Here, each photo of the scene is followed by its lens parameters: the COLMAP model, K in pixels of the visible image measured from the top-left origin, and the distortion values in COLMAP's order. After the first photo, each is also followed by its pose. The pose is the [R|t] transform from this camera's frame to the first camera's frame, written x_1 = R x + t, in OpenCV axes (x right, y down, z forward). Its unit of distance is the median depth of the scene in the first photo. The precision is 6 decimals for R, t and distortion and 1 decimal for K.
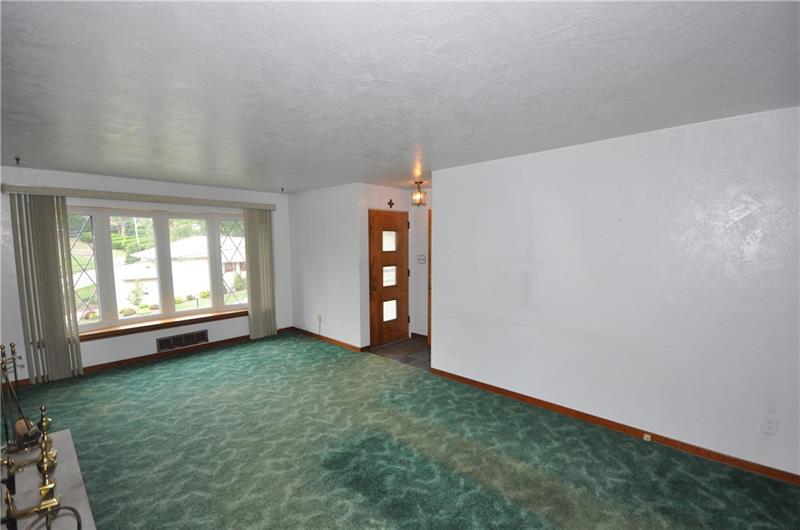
lens RADIAL K [[346.9, 0, 397.5], [0, 346.9, 268.6], [0, 0, 1]] dist [-0.009421, -0.000293]
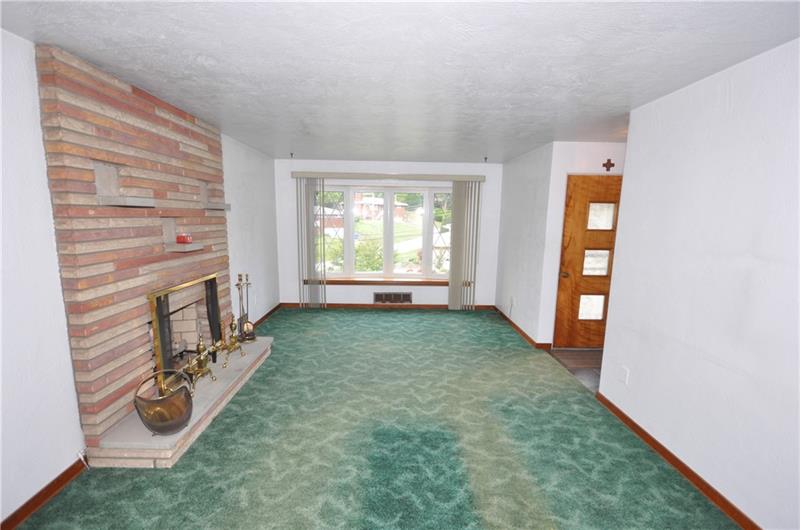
lens RADIAL K [[365.8, 0, 398.1], [0, 365.8, 267.7], [0, 0, 1]] dist [-0.010489, -0.000422]
pose [[0.700576, 0.117524, -0.703833, 0.296648], [-0.076211, 0.993026, 0.089955, -0.007455], [0.709496, -0.009381, 0.704647, 0.166791]]
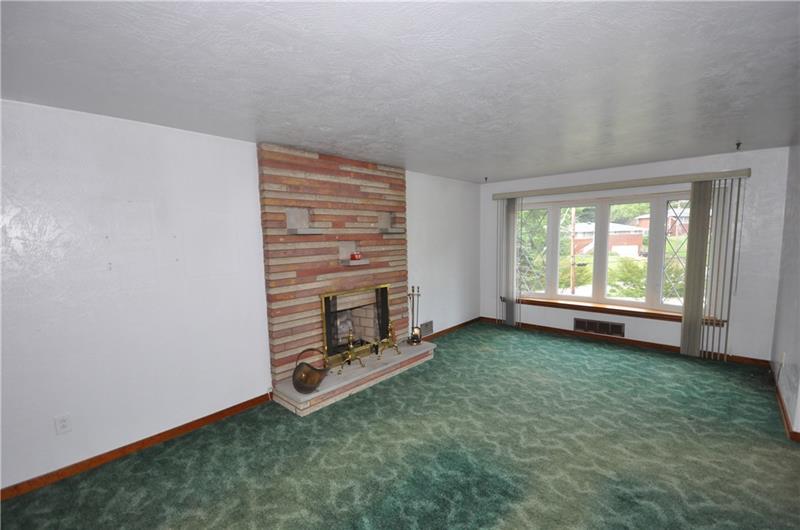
lens RADIAL K [[346.9, 0, 397.5], [0, 346.9, 268.6], [0, 0, 1]] dist [-0.009421, -0.000293]
pose [[0.020488, 0.099058, -0.994871, 0.407858], [-0.055646, 0.993650, 0.097790, -0.030588], [0.998240, 0.053357, 0.025870, 0.453445]]
